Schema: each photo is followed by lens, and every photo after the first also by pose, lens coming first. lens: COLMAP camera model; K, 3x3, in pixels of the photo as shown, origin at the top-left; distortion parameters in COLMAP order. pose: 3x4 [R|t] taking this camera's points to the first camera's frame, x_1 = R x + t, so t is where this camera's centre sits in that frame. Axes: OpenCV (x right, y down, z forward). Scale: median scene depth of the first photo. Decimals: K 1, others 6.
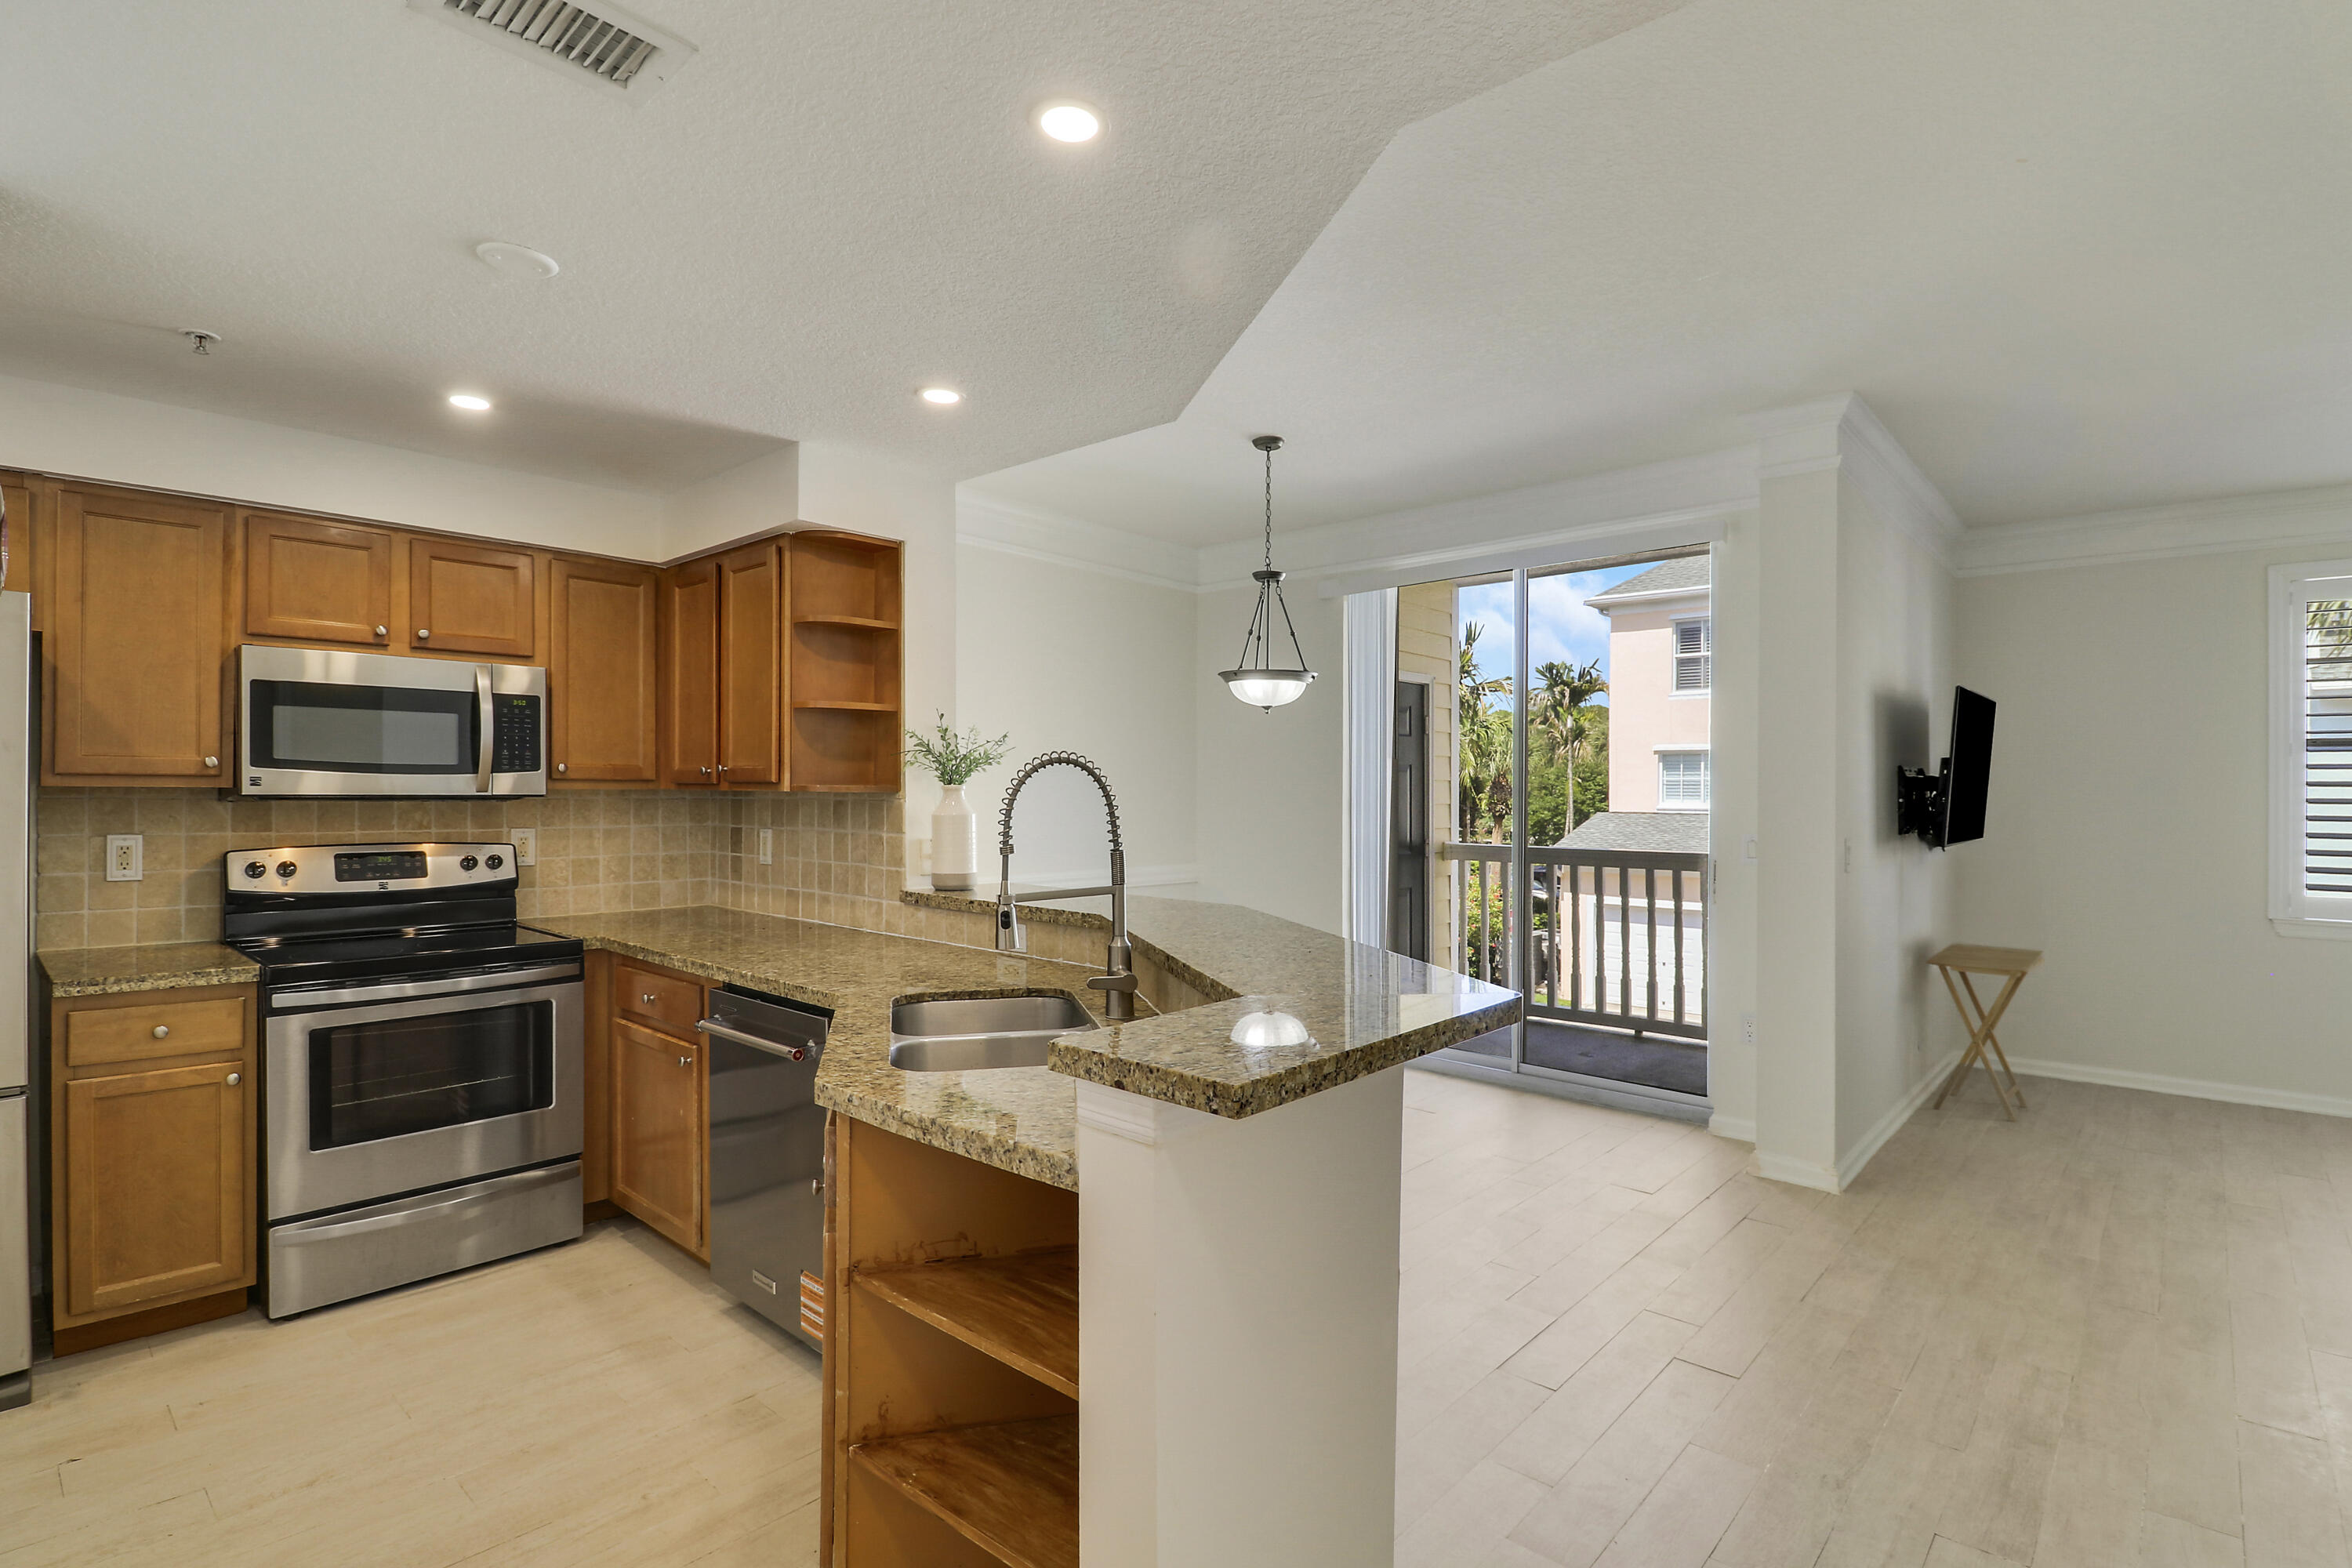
lens RADIAL K [[1128.1, 0, 1184.2], [0, 1128.1, 779.3], [0, 0, 1]] dist [-0.004712, -0.006648]
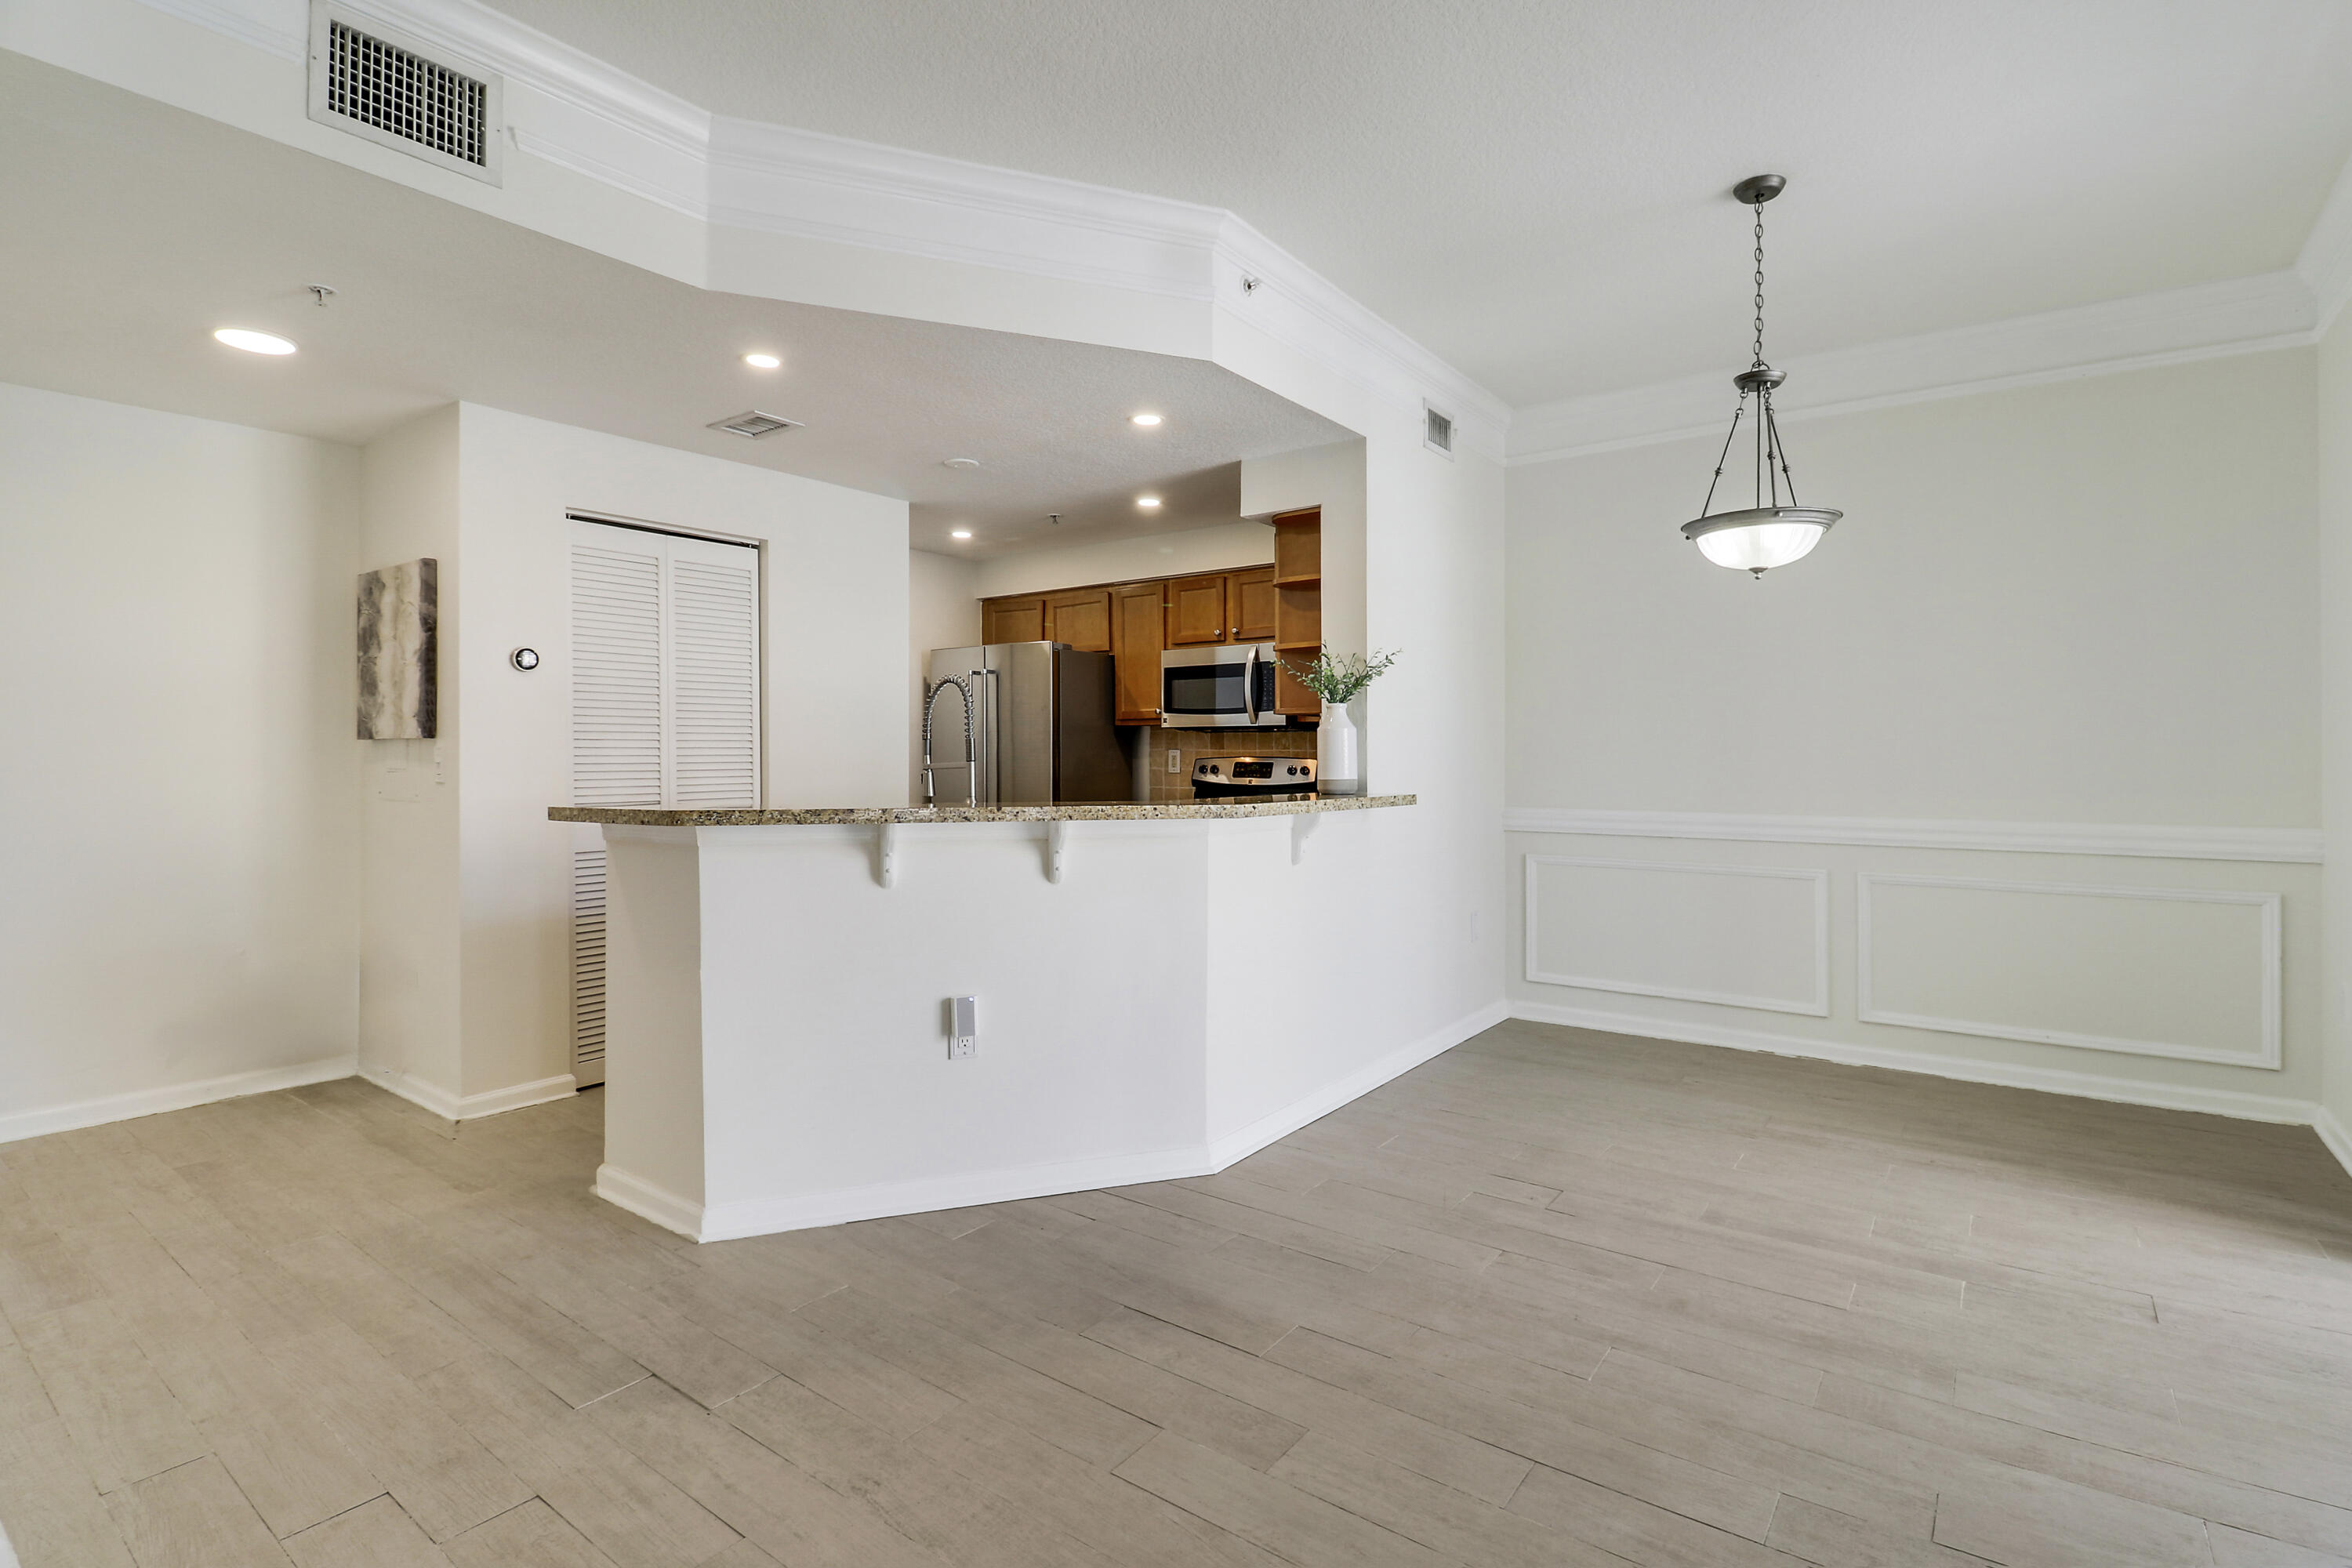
lens RADIAL K [[1101.8, 0, 1193.2], [0, 1101.8, 772.4], [0, 0, 1]] dist [-0.002029, -0.010114]
pose [[0.098140, 0.009017, -0.995132, 0.937548], [0.014217, 0.999844, 0.010462, 0.063638], [0.995071, -0.015174, 0.097997, 0.768880]]
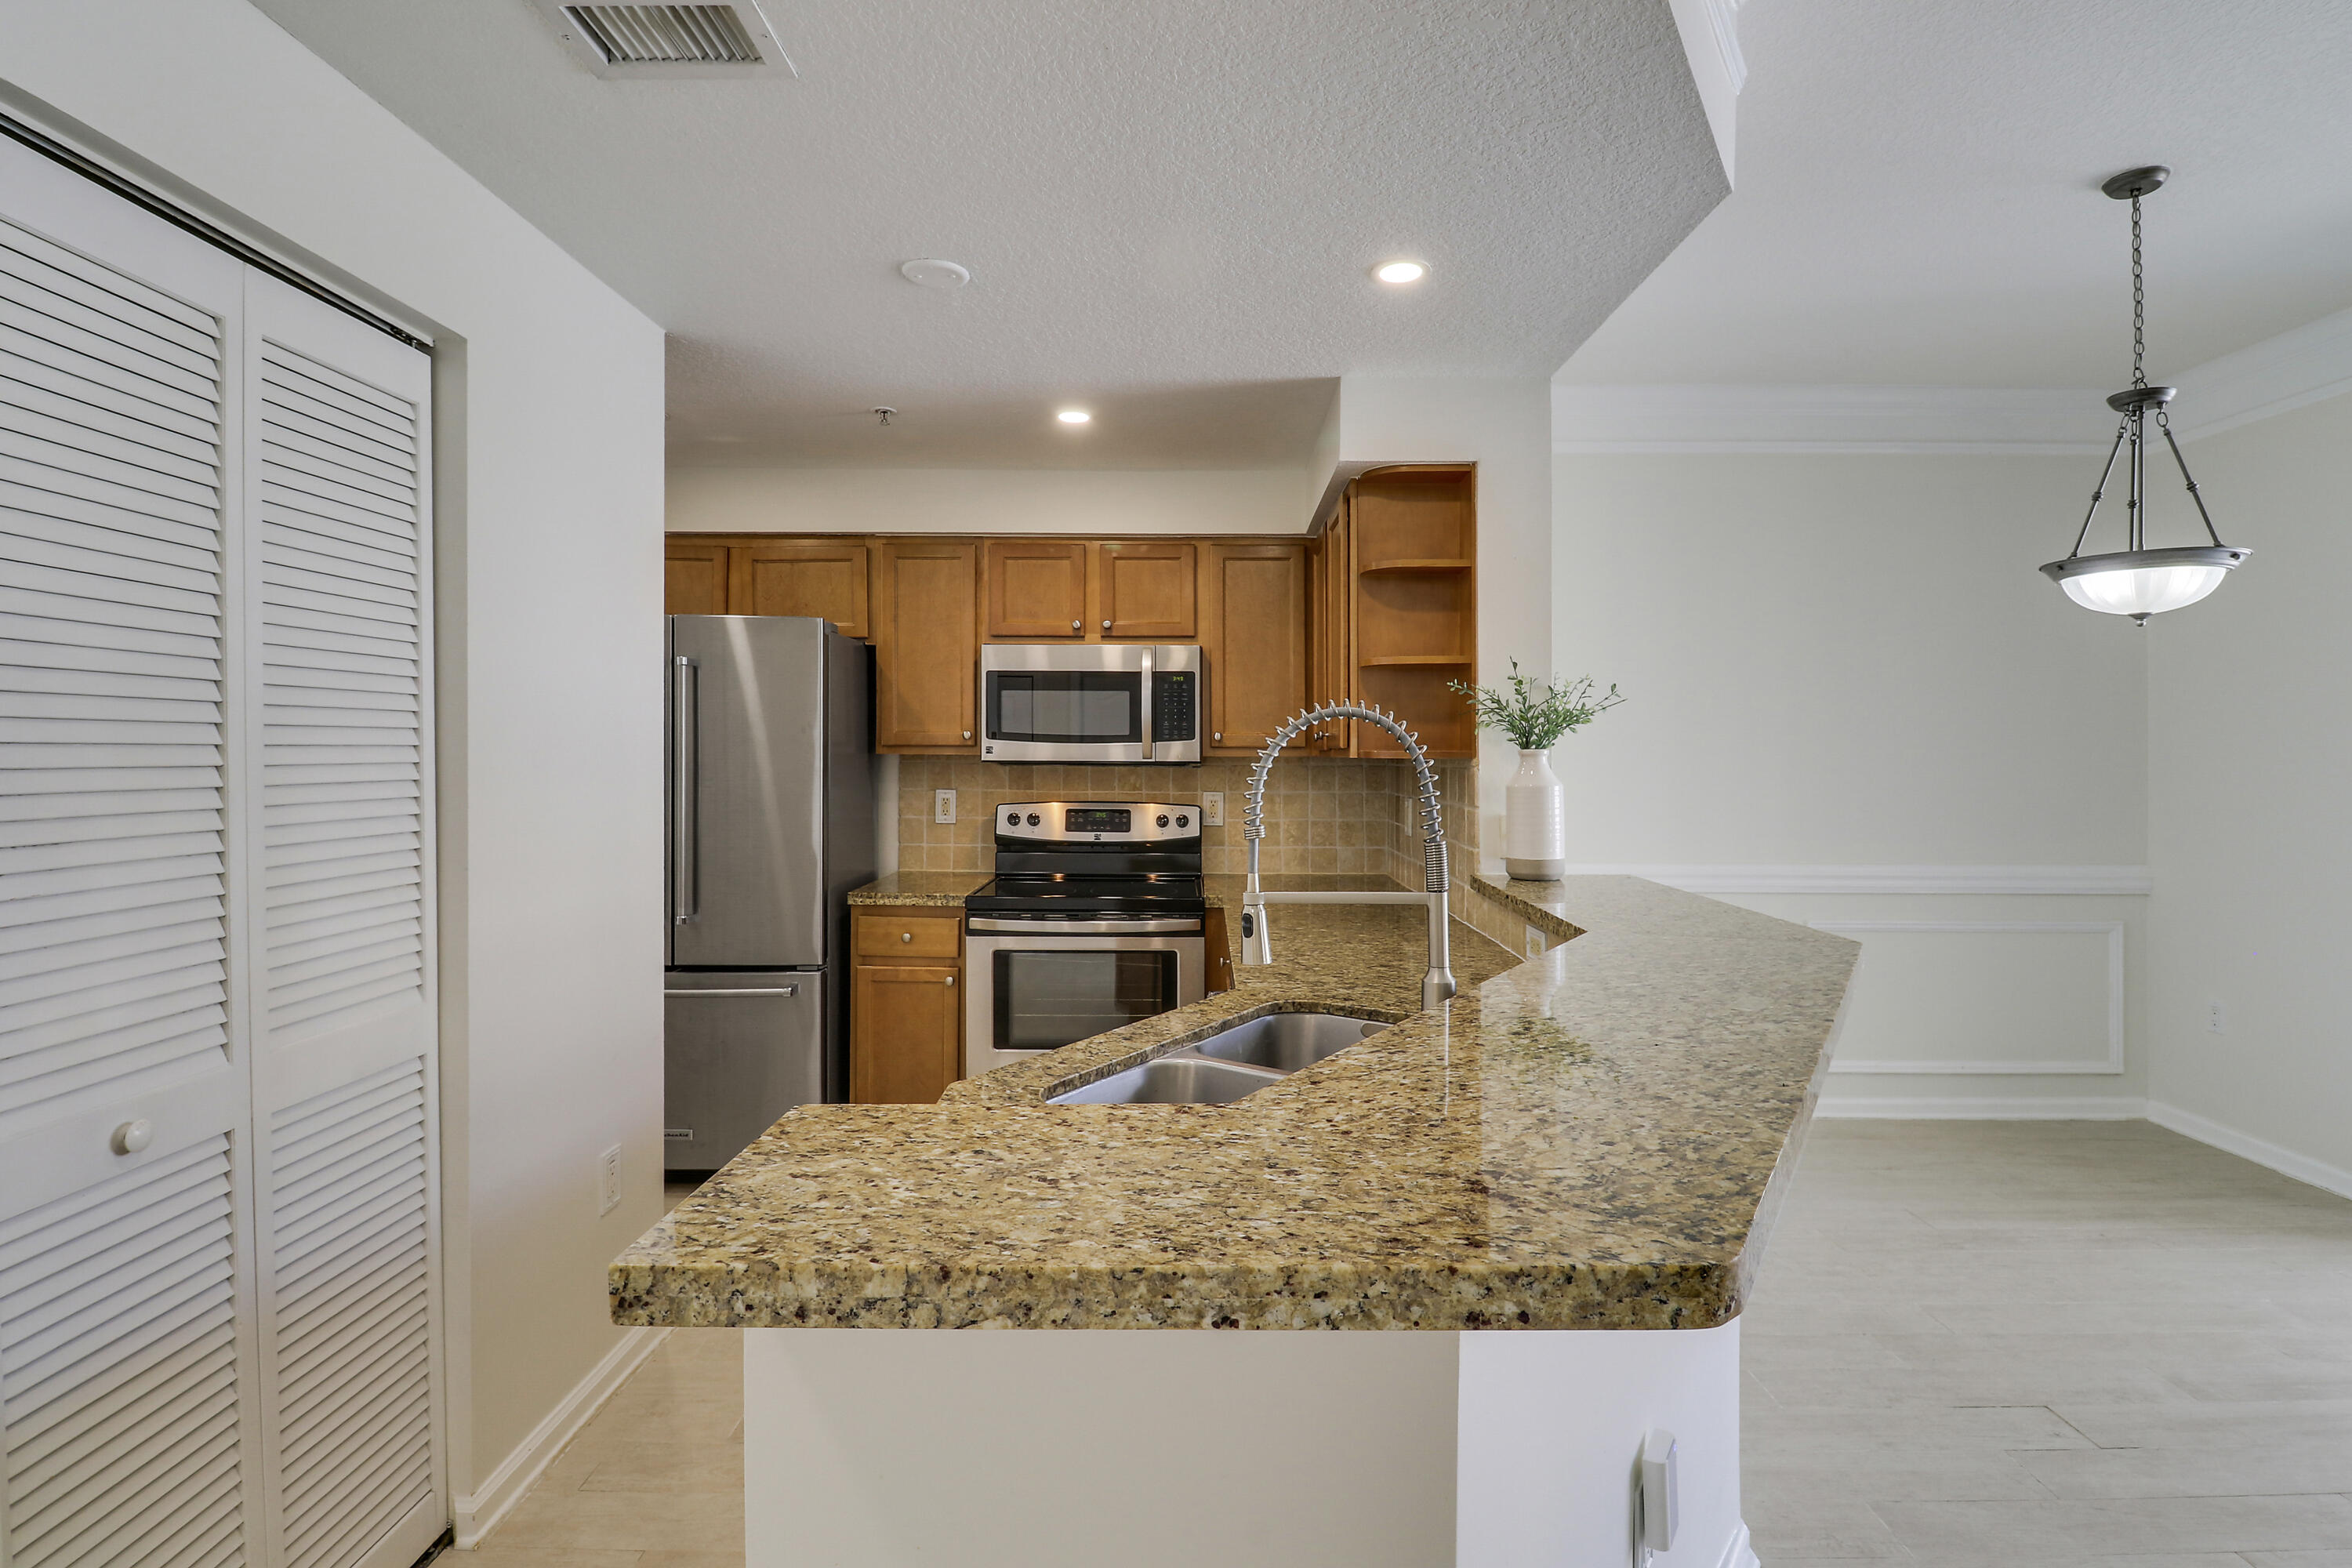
lens RADIAL K [[1101.8, 0, 1170.8], [0, 1101.8, 754.6], [0, 0, 1]] dist [-0.002029, -0.010114]
pose [[0.656337, -0.004087, -0.754457, 0.227892], [0.009070, 0.999956, 0.002474, 0.004784], [0.754413, -0.008467, 0.656345, 0.295982]]
